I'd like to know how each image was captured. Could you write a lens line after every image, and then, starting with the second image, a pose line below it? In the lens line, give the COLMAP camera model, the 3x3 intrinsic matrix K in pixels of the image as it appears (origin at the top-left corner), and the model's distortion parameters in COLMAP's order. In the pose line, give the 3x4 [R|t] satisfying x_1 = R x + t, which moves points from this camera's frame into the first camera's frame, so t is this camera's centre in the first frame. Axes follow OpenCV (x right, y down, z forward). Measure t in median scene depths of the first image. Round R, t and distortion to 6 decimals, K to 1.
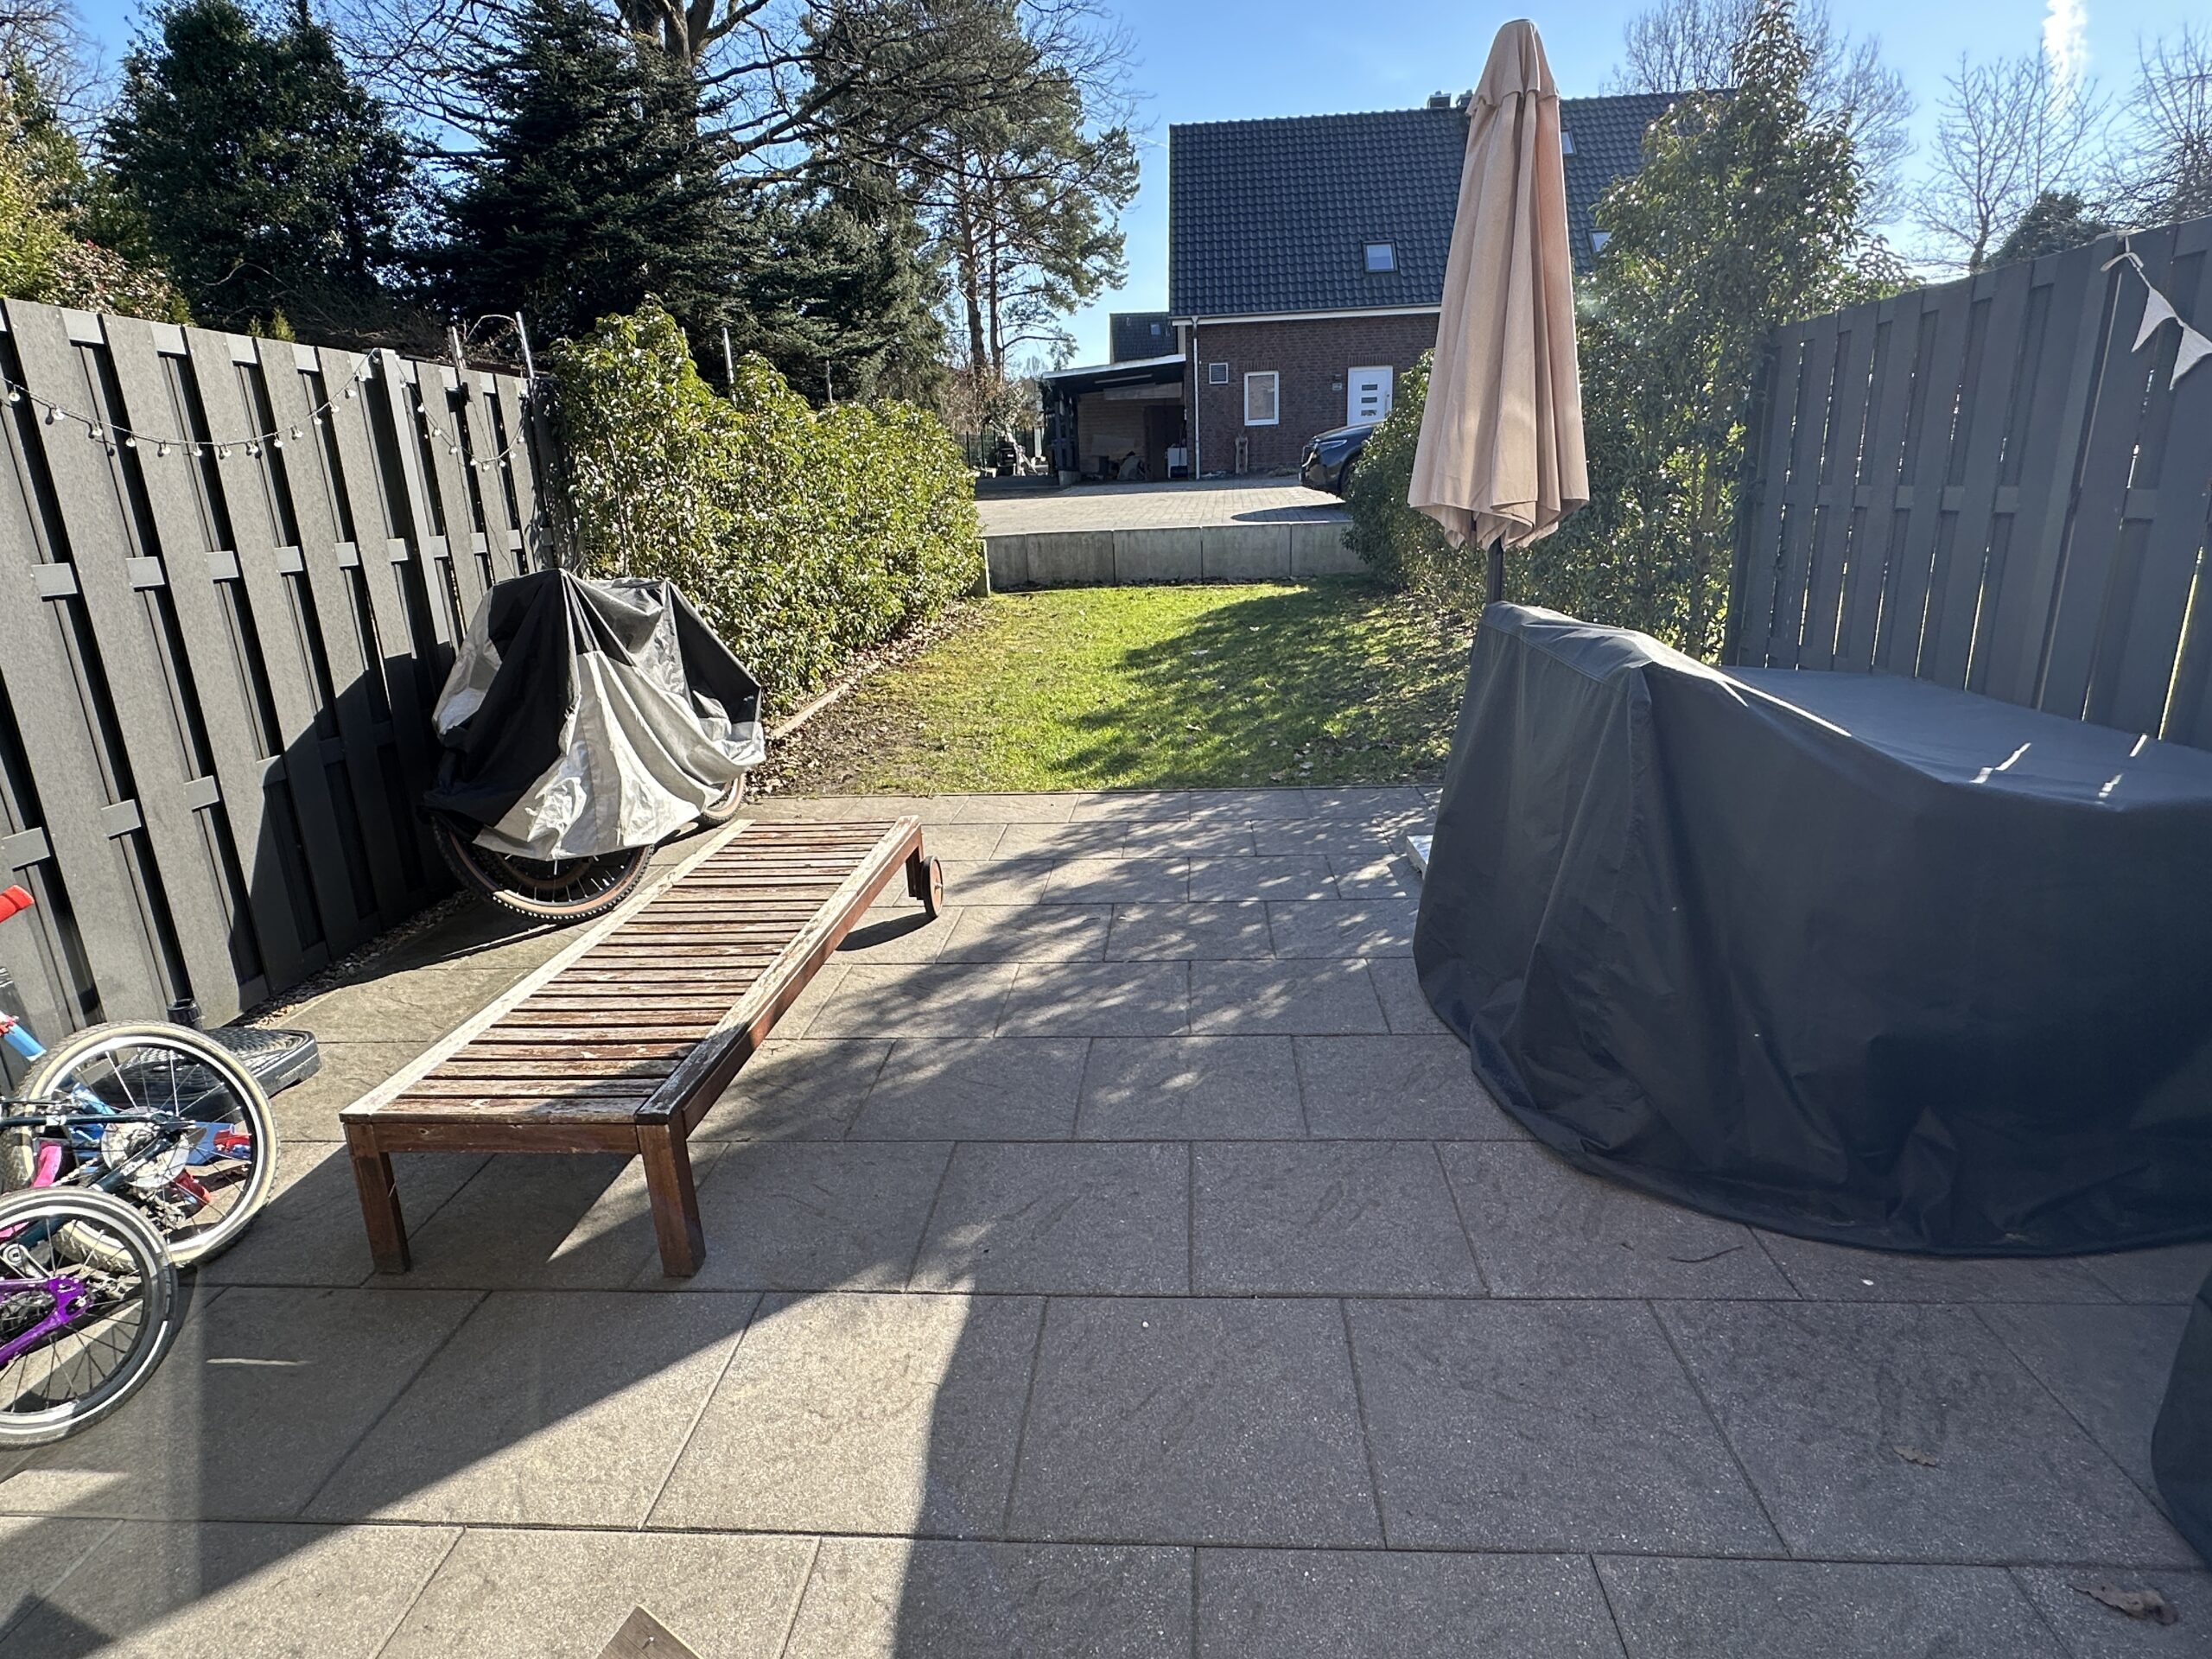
lens RADIAL K [[1203.1, 0, 1106.8], [0, 1203.1, 831.6], [0, 0, 1]] dist [-0.001197, -0.000199]
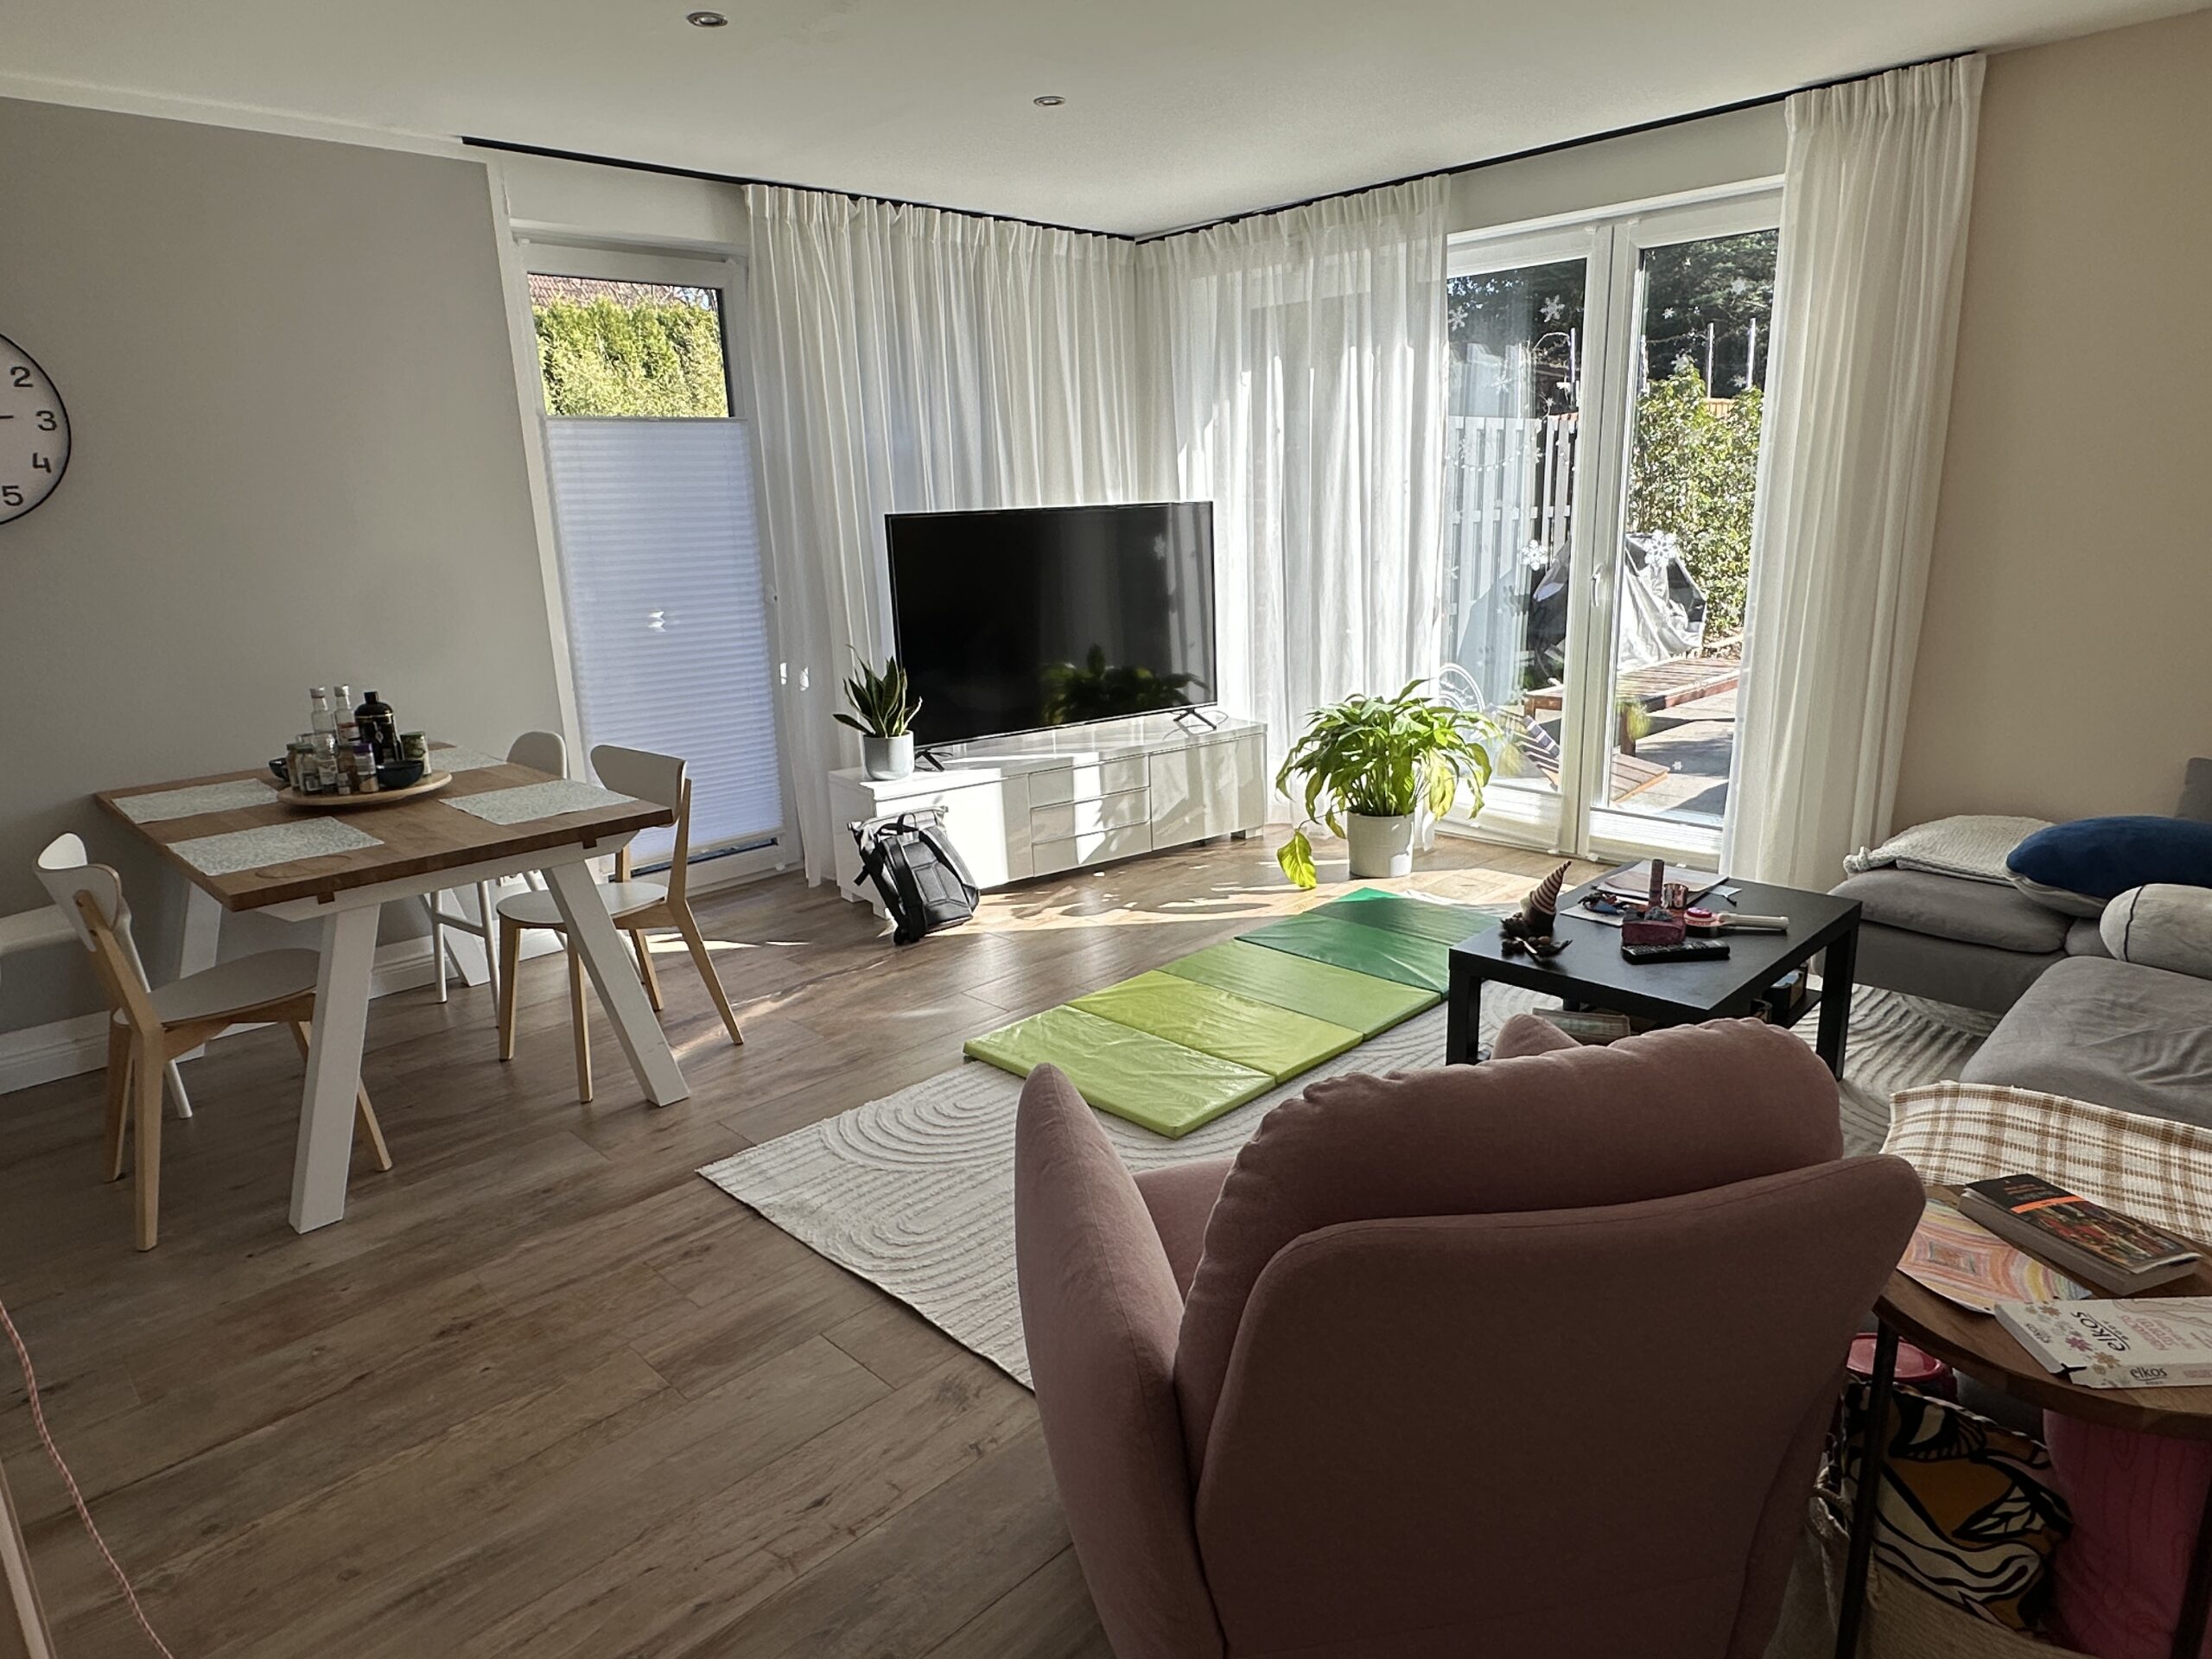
lens RADIAL K [[1346.5, 0, 1109.6], [0, 1346.5, 836.1], [0, 0, 1]] dist [-0.007414, -0.001254]
pose [[0.754965, 0.181860, -0.630044, 0.281635], [-0.184127, 0.980913, 0.062503, 0.204314], [0.629385, 0.068820, 0.774040, -0.824542]]
